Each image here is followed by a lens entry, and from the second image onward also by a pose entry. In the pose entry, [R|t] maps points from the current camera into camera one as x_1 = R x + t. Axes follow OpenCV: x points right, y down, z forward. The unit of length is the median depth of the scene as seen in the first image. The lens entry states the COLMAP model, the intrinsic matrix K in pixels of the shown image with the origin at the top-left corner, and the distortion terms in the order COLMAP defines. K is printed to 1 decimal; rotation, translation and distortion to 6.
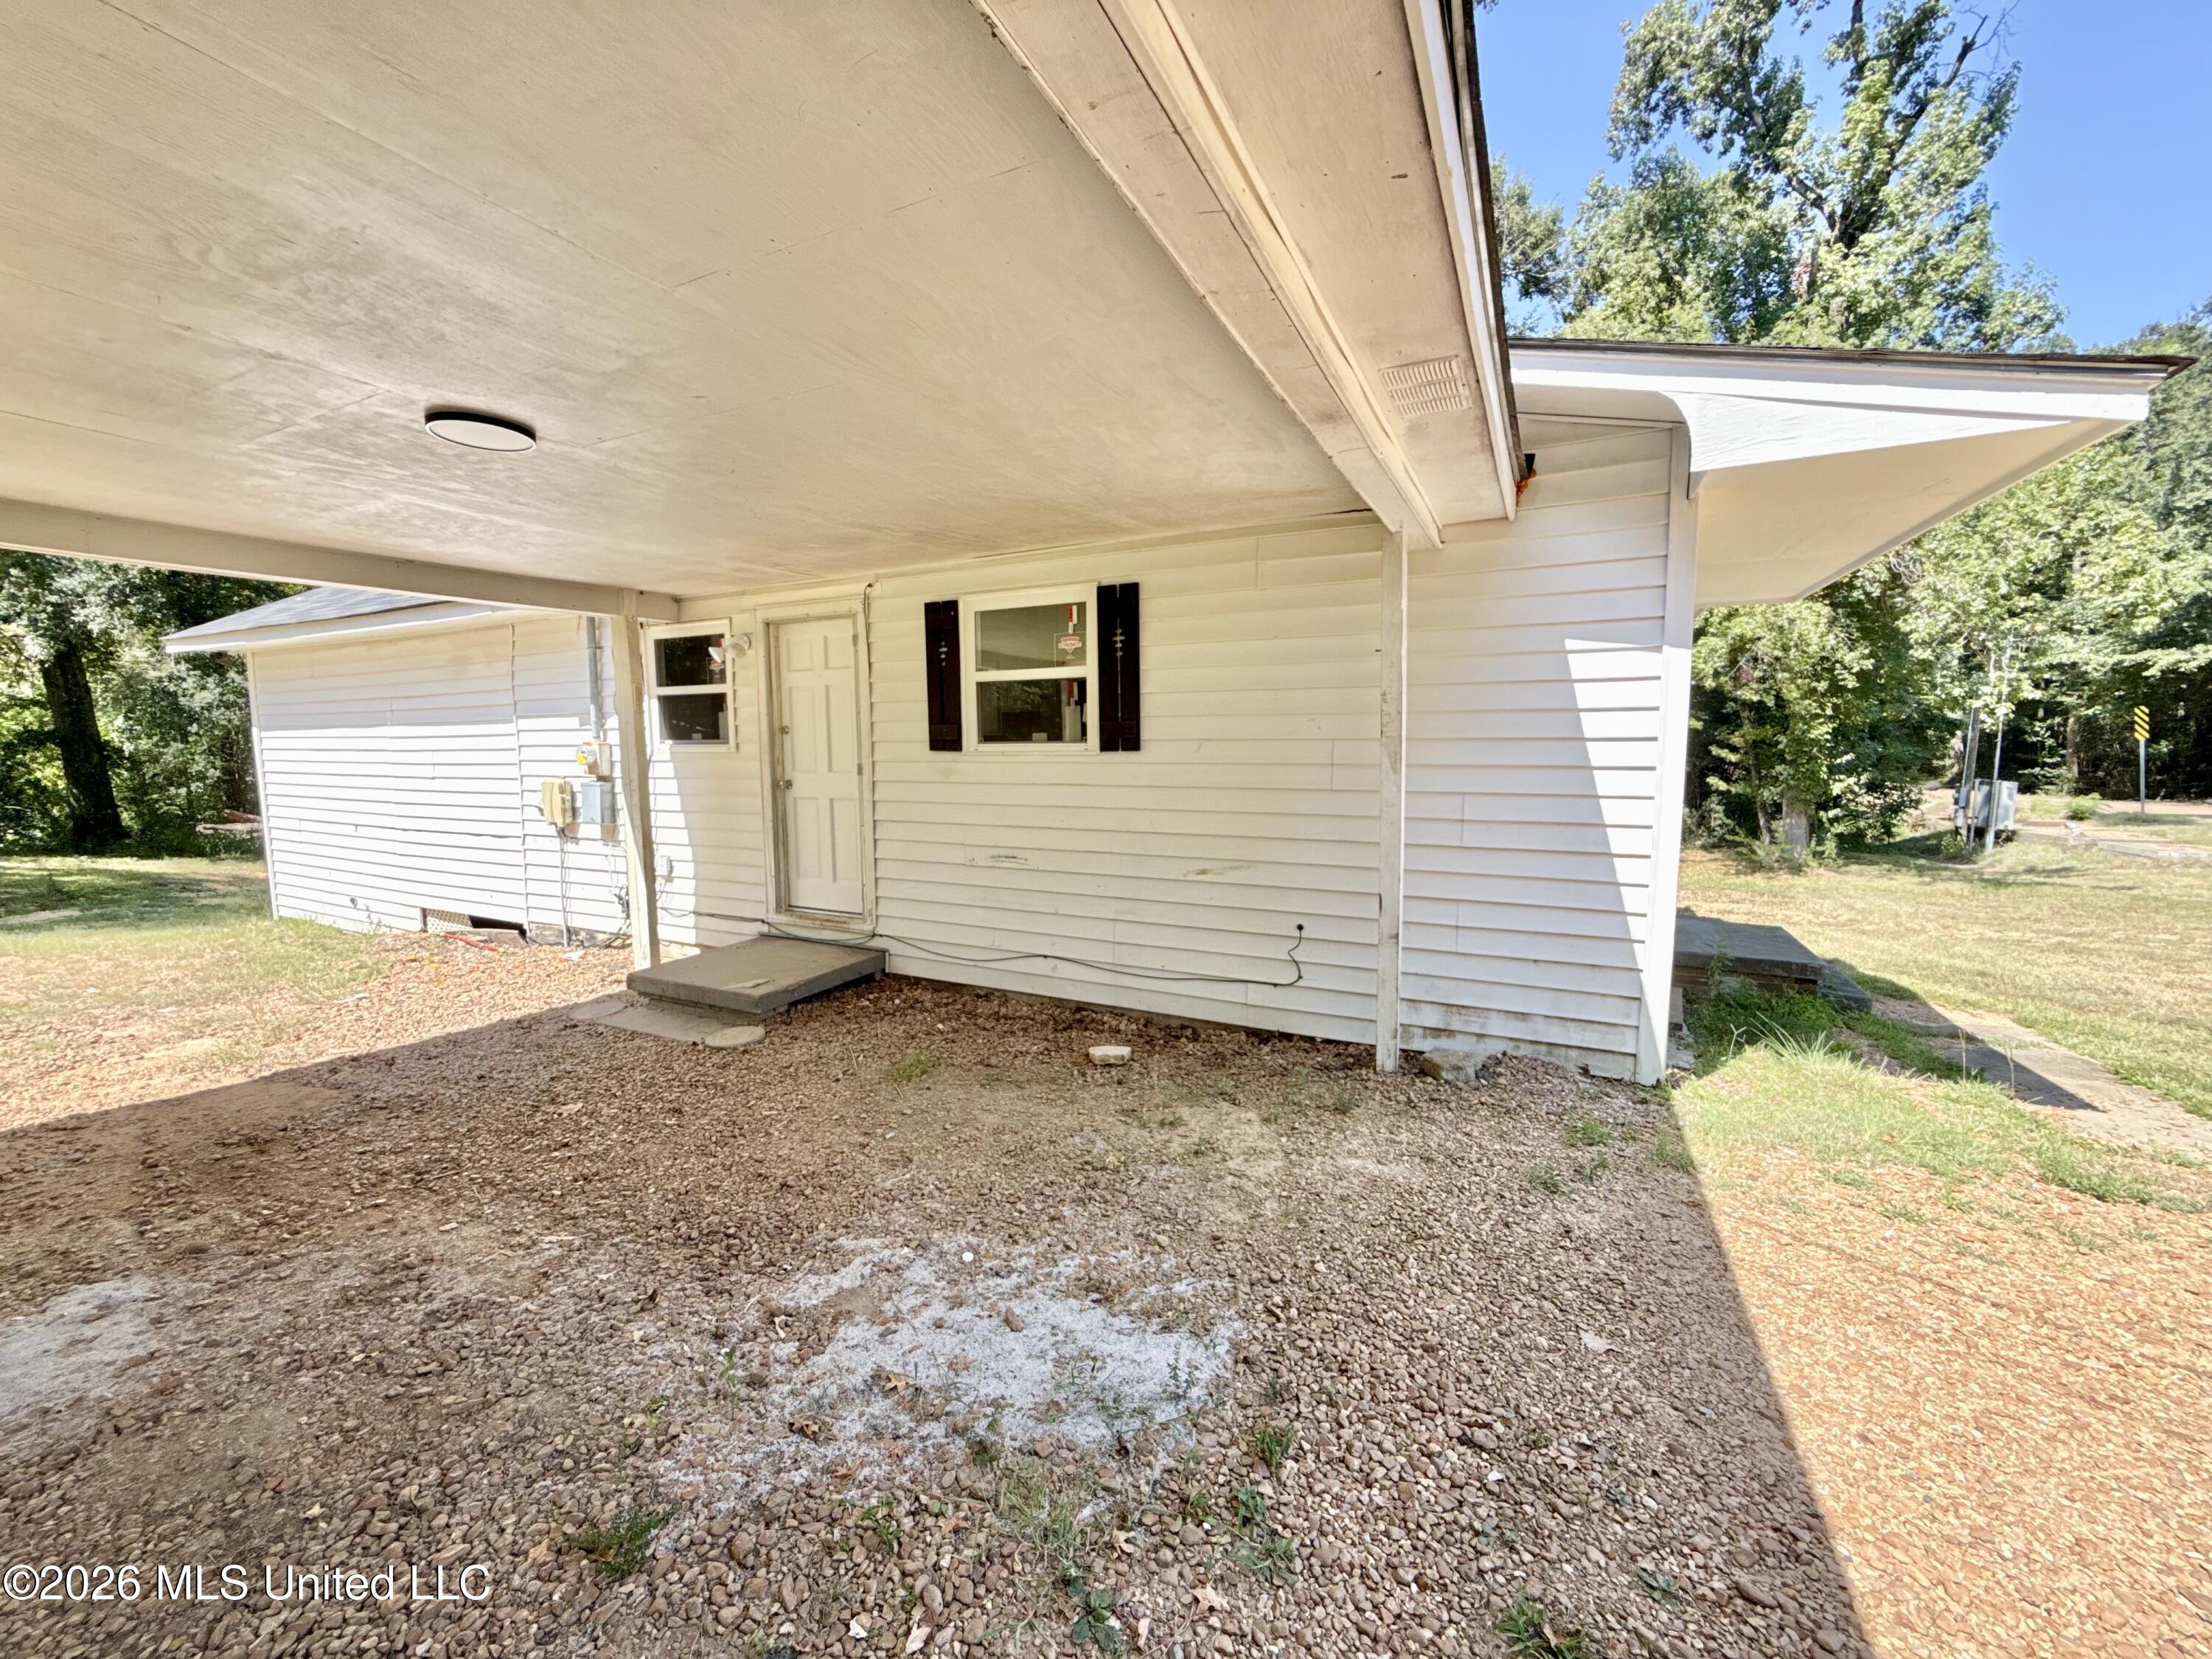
lens RADIAL K [[894.2, 0, 1104.0], [0, 894.2, 830.7], [0, 0, 1]] dist [-0.001159, -0.000115]
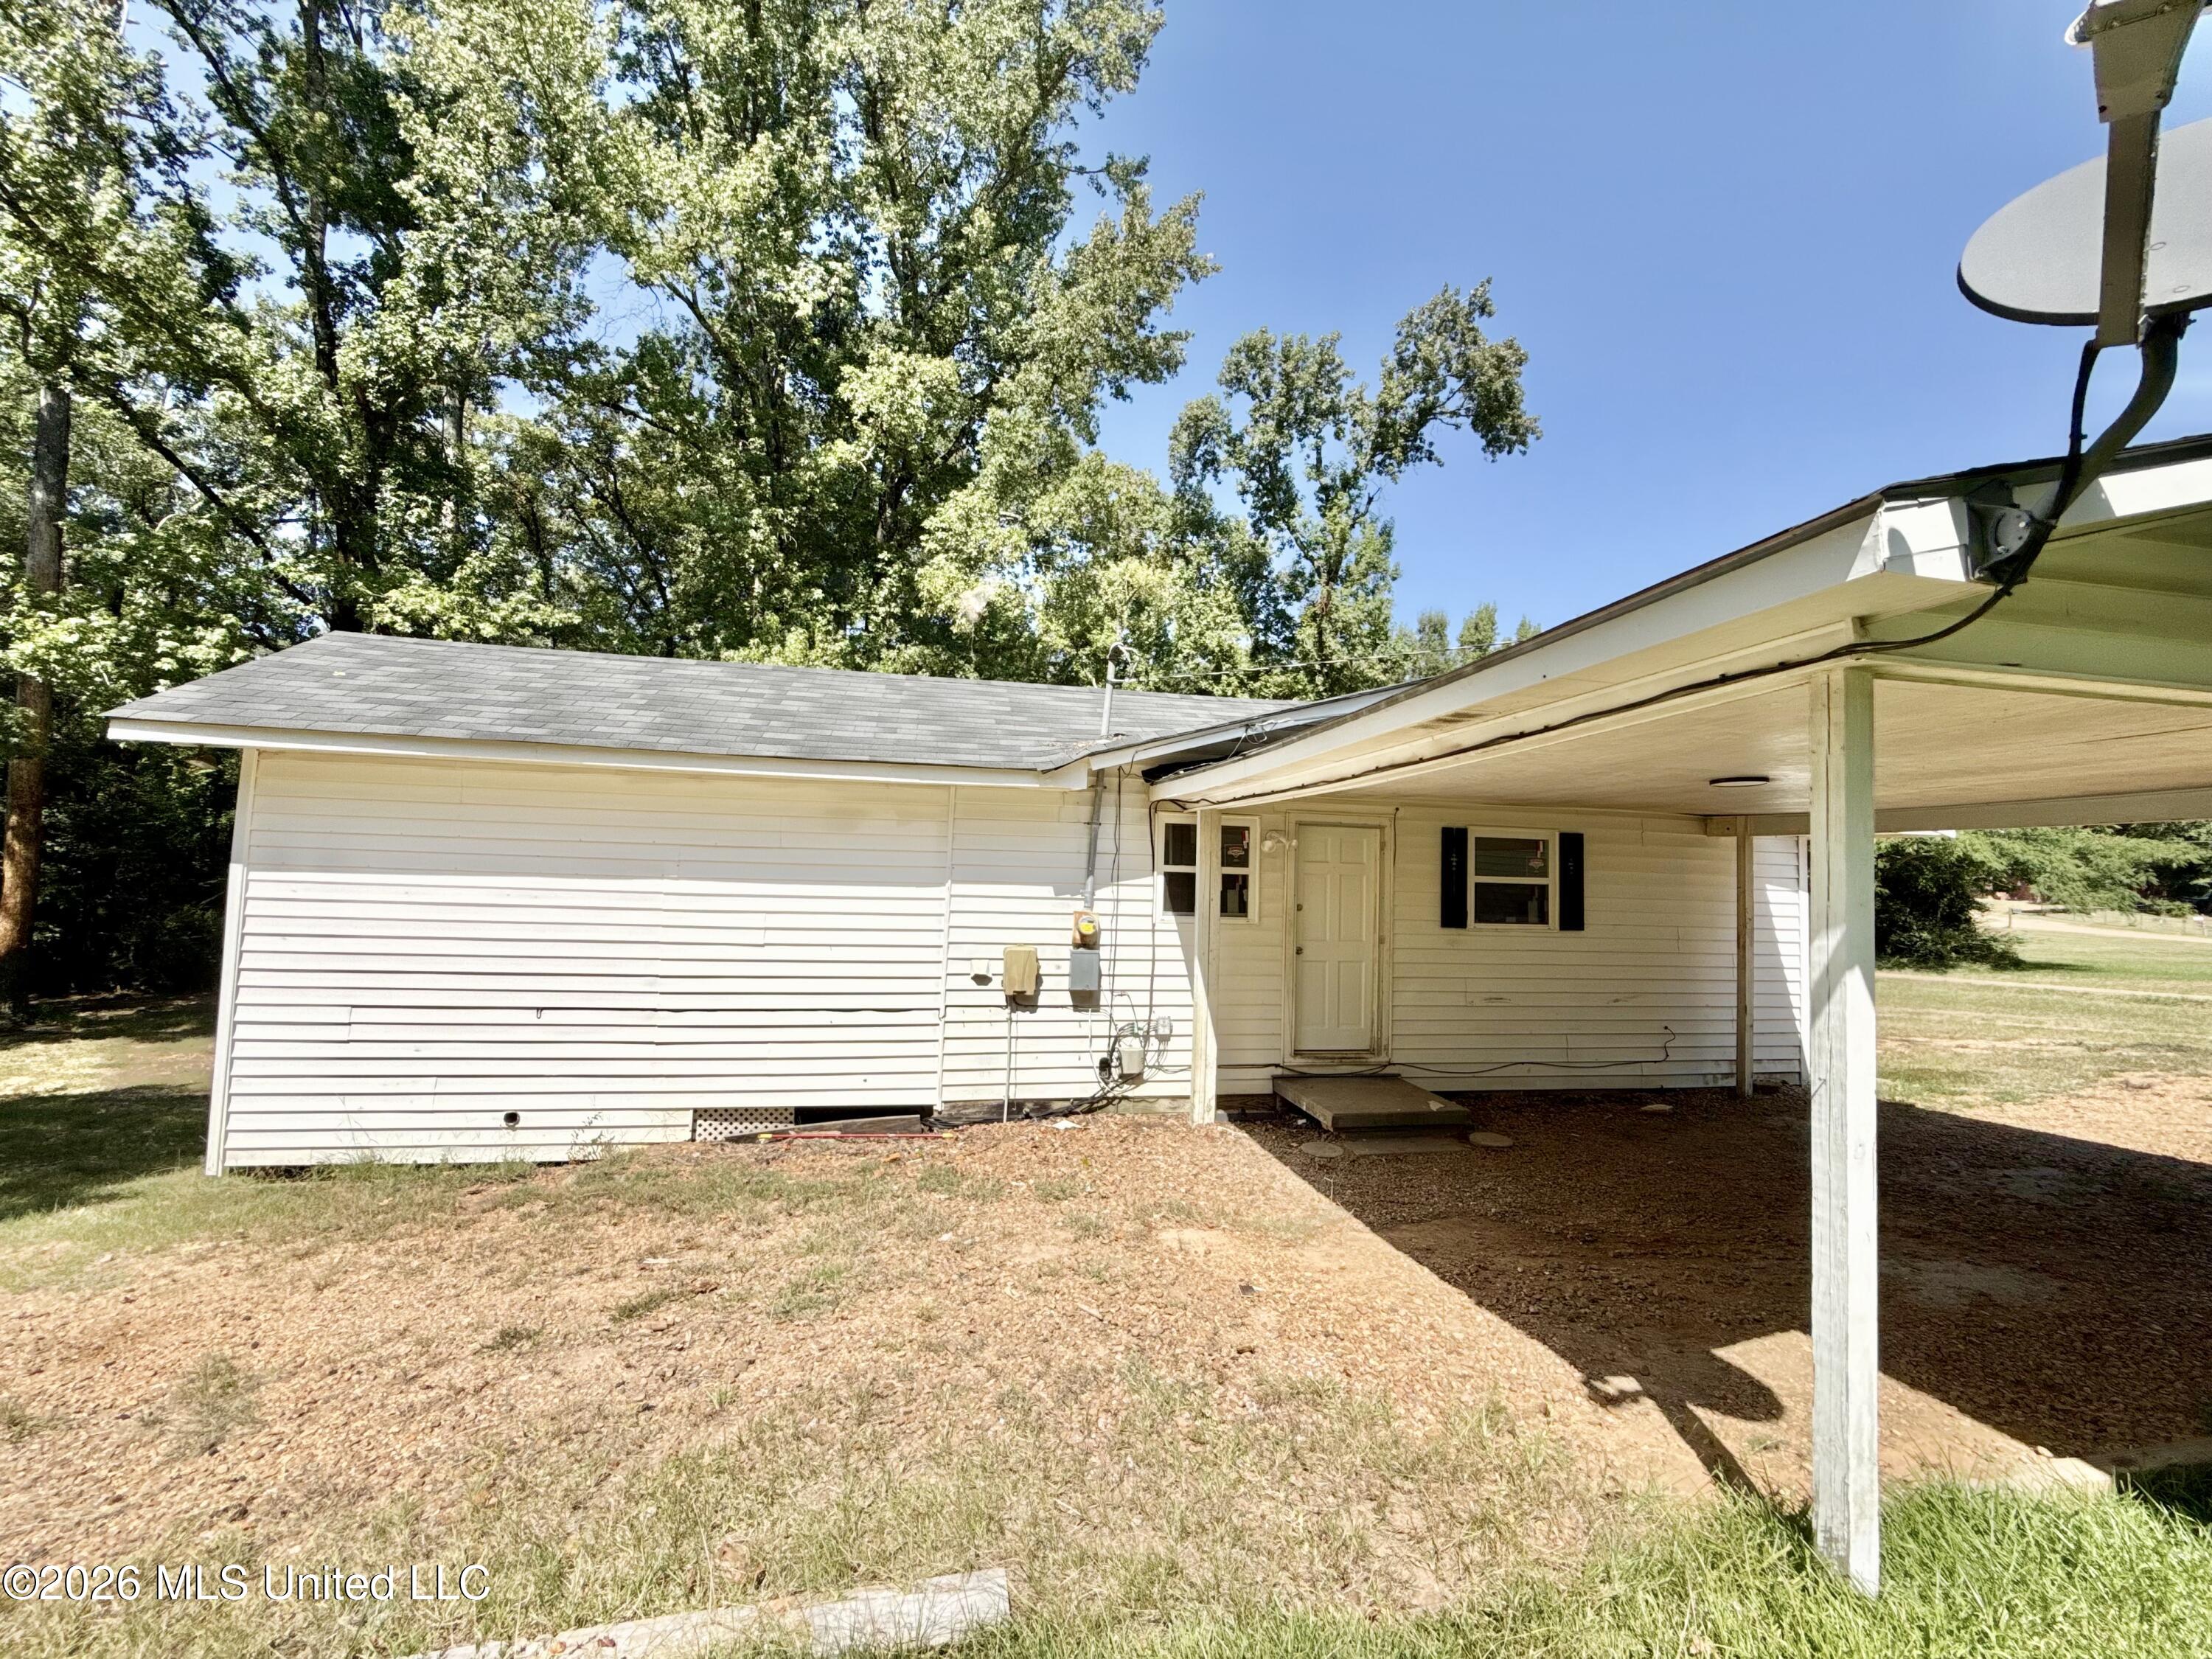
lens RADIAL K [[894.2, 0, 1093.2], [0, 894.2, 836.6], [0, 0, 1]] dist [-0.001159, -0.000115]
pose [[0.779863, 0.059109, 0.623153, -1.634488], [0.027081, 0.991413, -0.127932, -0.069383], [-0.625364, 0.116645, 0.771566, 0.235178]]
